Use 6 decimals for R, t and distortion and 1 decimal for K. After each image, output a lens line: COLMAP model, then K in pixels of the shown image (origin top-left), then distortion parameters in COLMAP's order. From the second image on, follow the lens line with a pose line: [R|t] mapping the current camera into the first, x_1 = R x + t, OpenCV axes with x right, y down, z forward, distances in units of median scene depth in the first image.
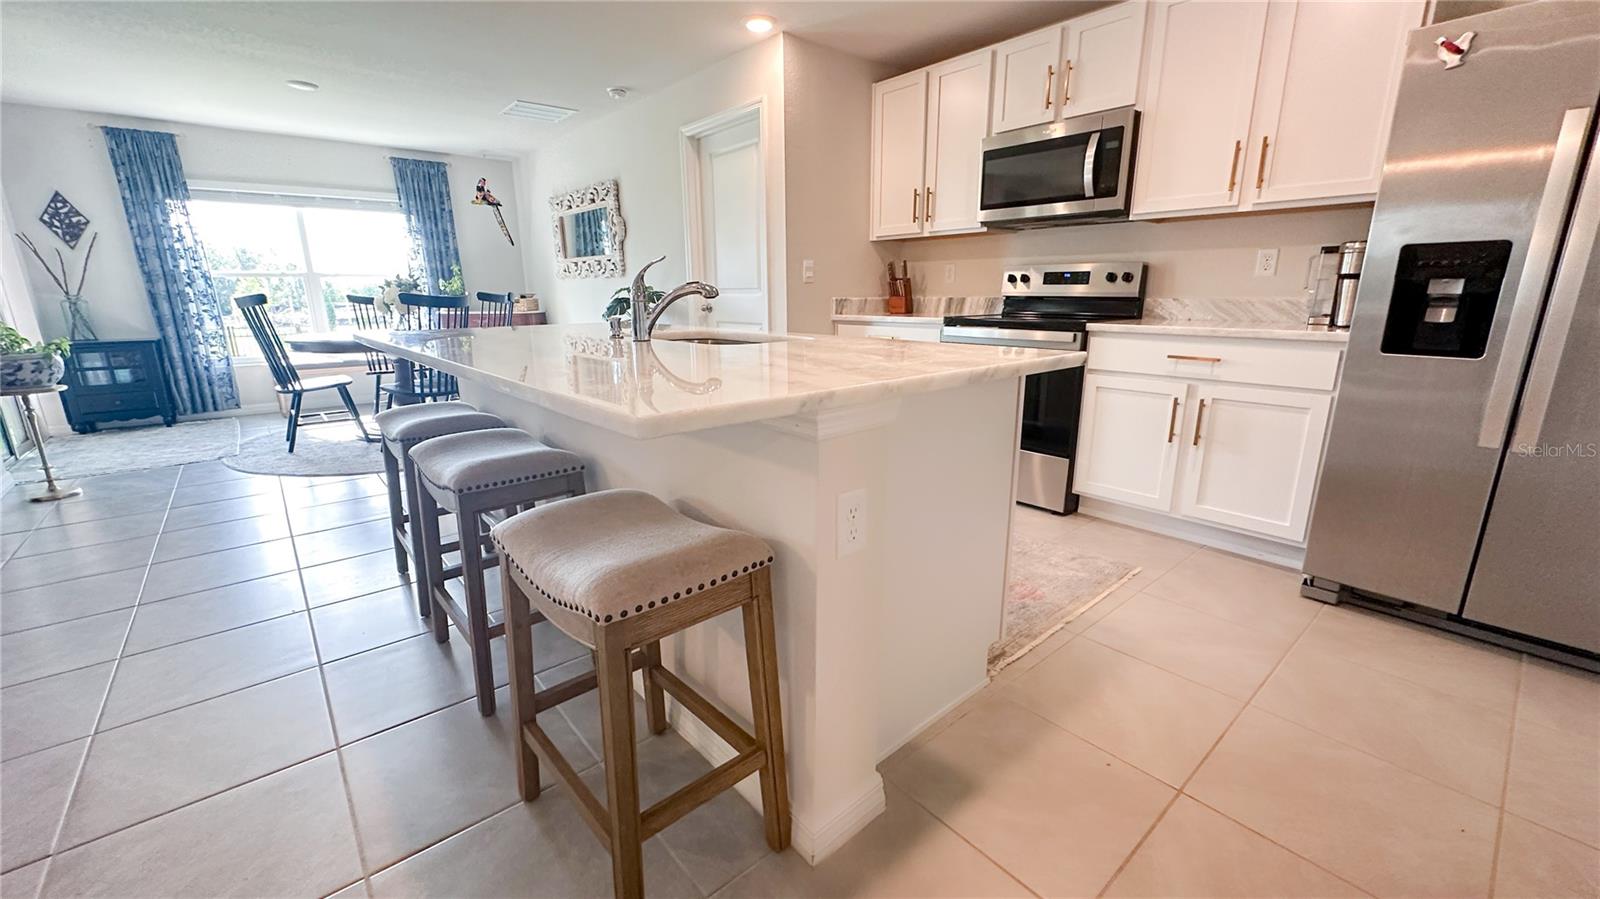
lens RADIAL K [[637.9, 0, 799.0], [0, 637.9, 448.5], [0, 0, 1]] dist [0.000095, 0.000123]
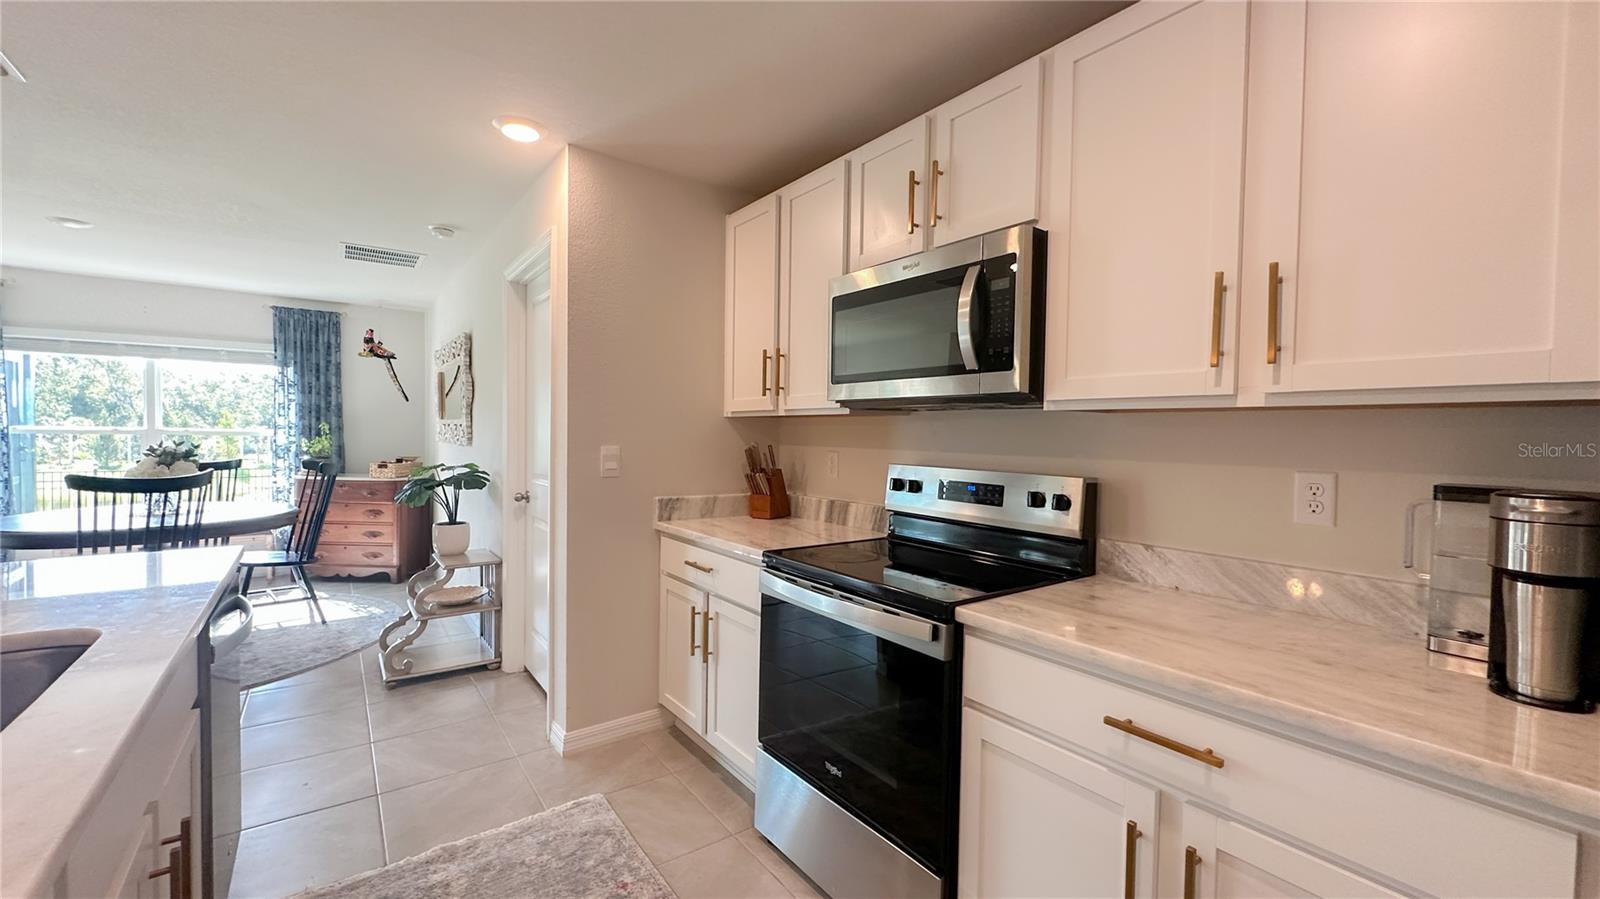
lens RADIAL K [[637.9, 0, 798.7], [0, 637.9, 449.7], [0, 0, 1]] dist [0.000095, 0.000123]
pose [[0.997194, 0.023830, -0.070966, 0.242229], [-0.038693, 0.975604, -0.216100, -0.137619], [0.064085, 0.218240, 0.973789, 0.317287]]
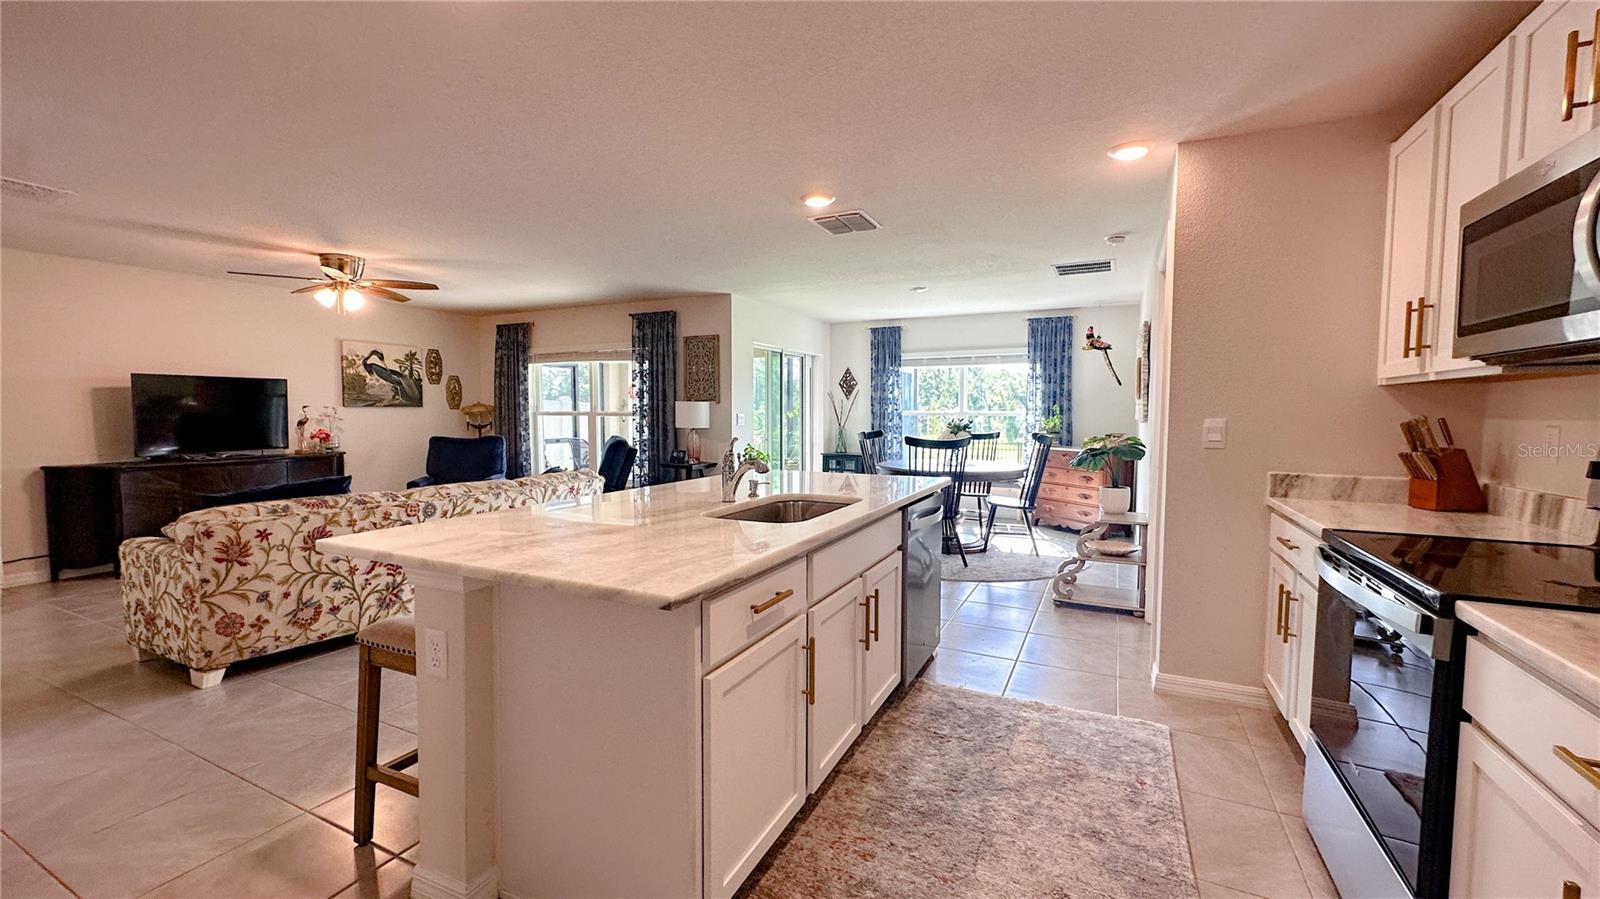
lens RADIAL K [[637.9, 0, 803.5], [0, 637.9, 451.7], [0, 0, 1]] dist [0.000095, 0.000123]
pose [[0.398680, 0.066677, -0.914663, 0.444636], [-0.226427, 0.973634, -0.027719, -0.123087], [0.888699, 0.218155, 0.403266, 0.284486]]
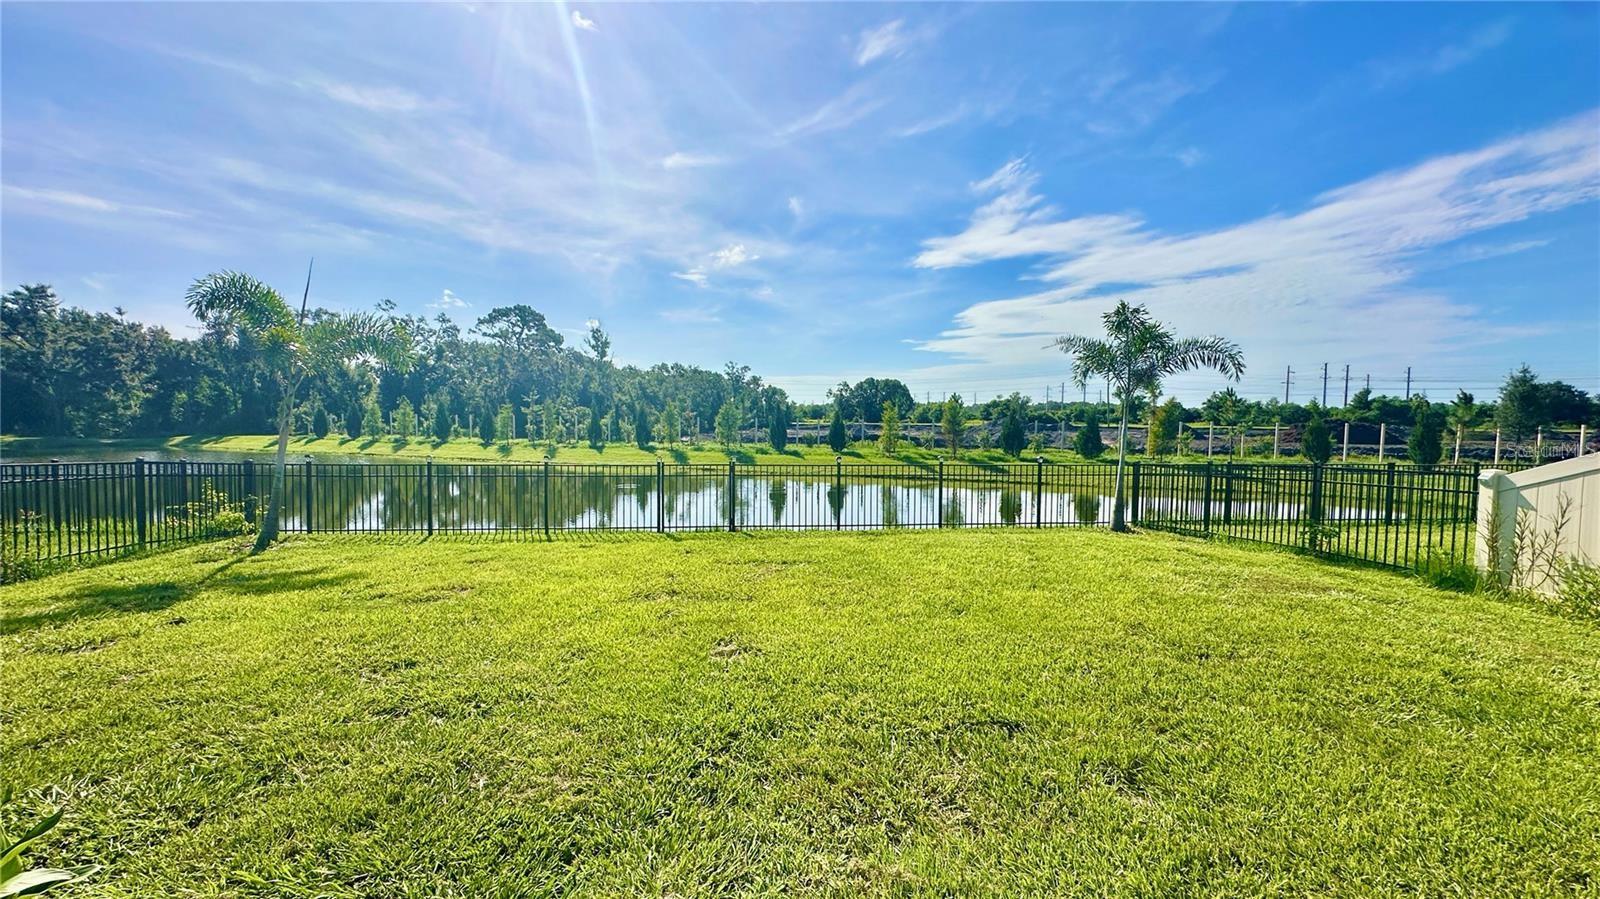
lens RADIAL K [[637.9, 0, 805.7], [0, 637.9, 444.8], [0, 0, 1]] dist [0.000095, 0.000123]
pose [[0.824657, 0.042220, -0.564055, -1.189622], [-0.150740, 0.977551, -0.147214, -0.523641], [0.545177, 0.206426, 0.812509, 1.953568]]
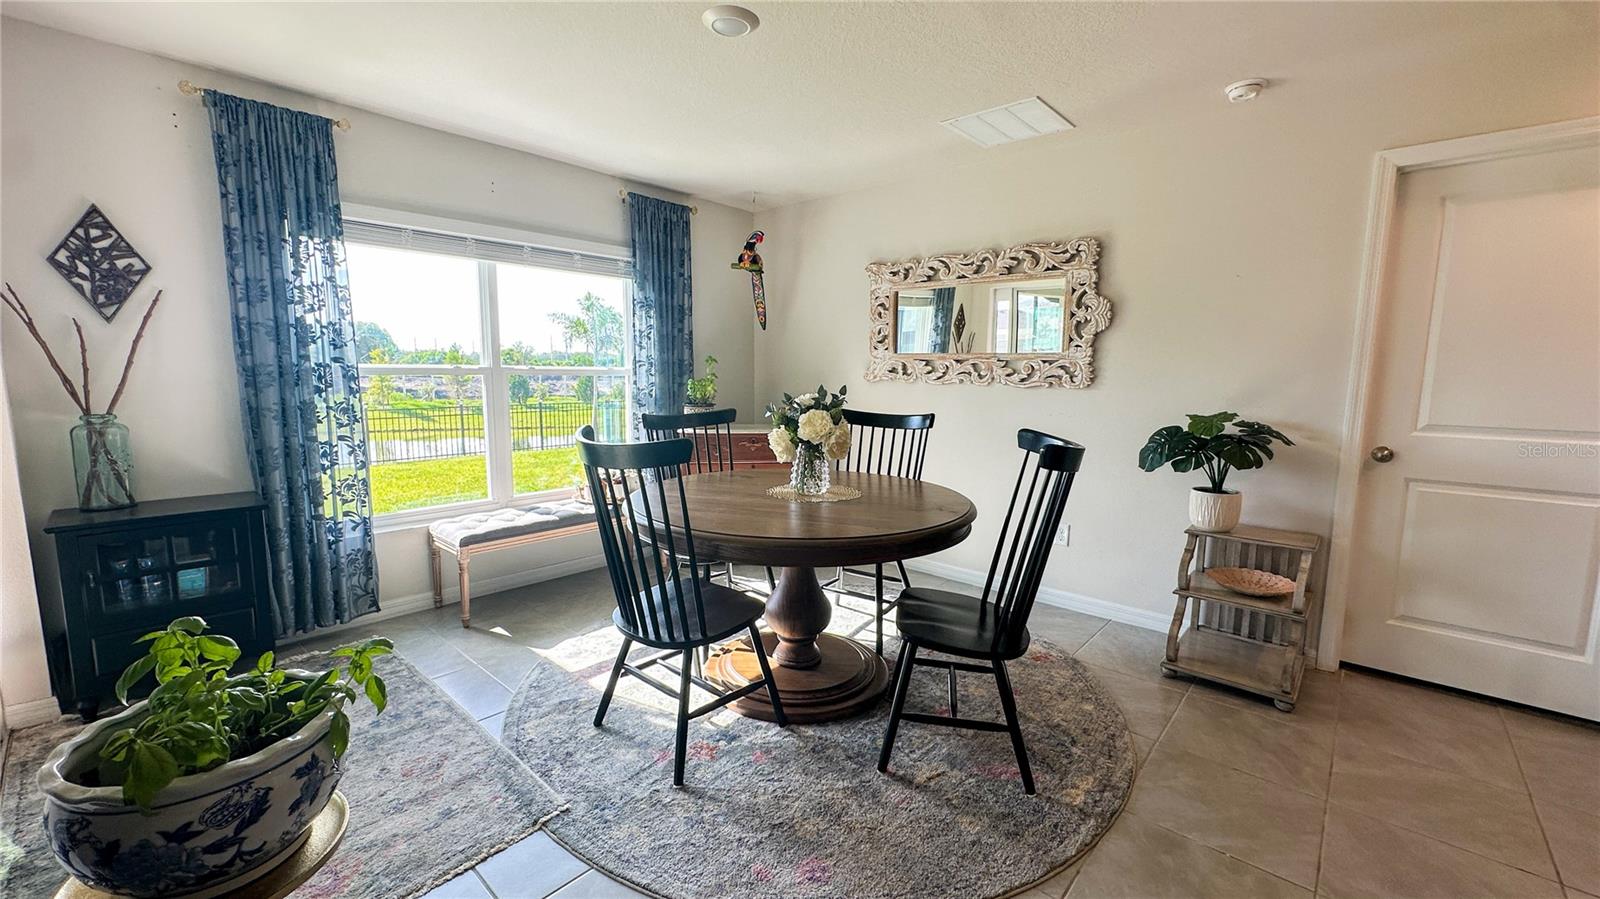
lens RADIAL K [[637.9, 0, 802.1], [0, 637.9, 450.1], [0, 0, 1]] dist [0.000095, 0.000123]
pose [[0.990993, 0.002116, 0.133896, -0.803357], [0.013410, 0.993281, -0.114952, -0.179793], [-0.133240, 0.115712, 0.984306, 0.546664]]
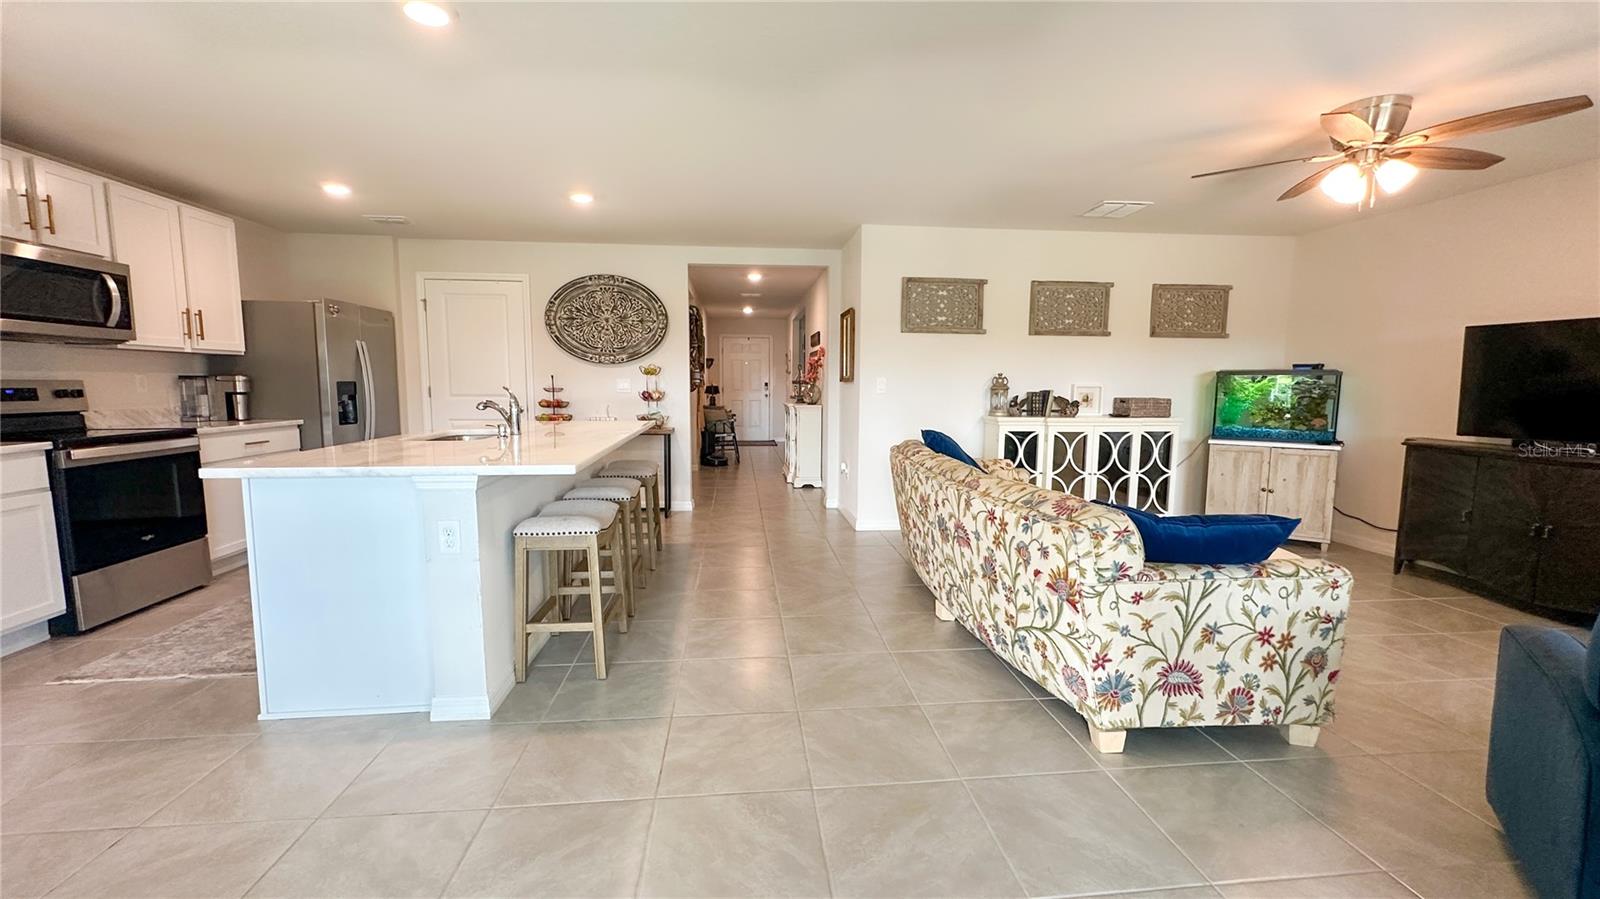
lens RADIAL K [[637.9, 0, 797.7], [0, 637.9, 451.0], [0, 0, 1]] dist [0.000095, 0.000123]
pose [[-0.819991, -0.058931, 0.569334, -0.863303], [0.139392, 0.944178, 0.298493, -0.249185], [-0.555143, 0.324122, -0.766003, 0.893341]]
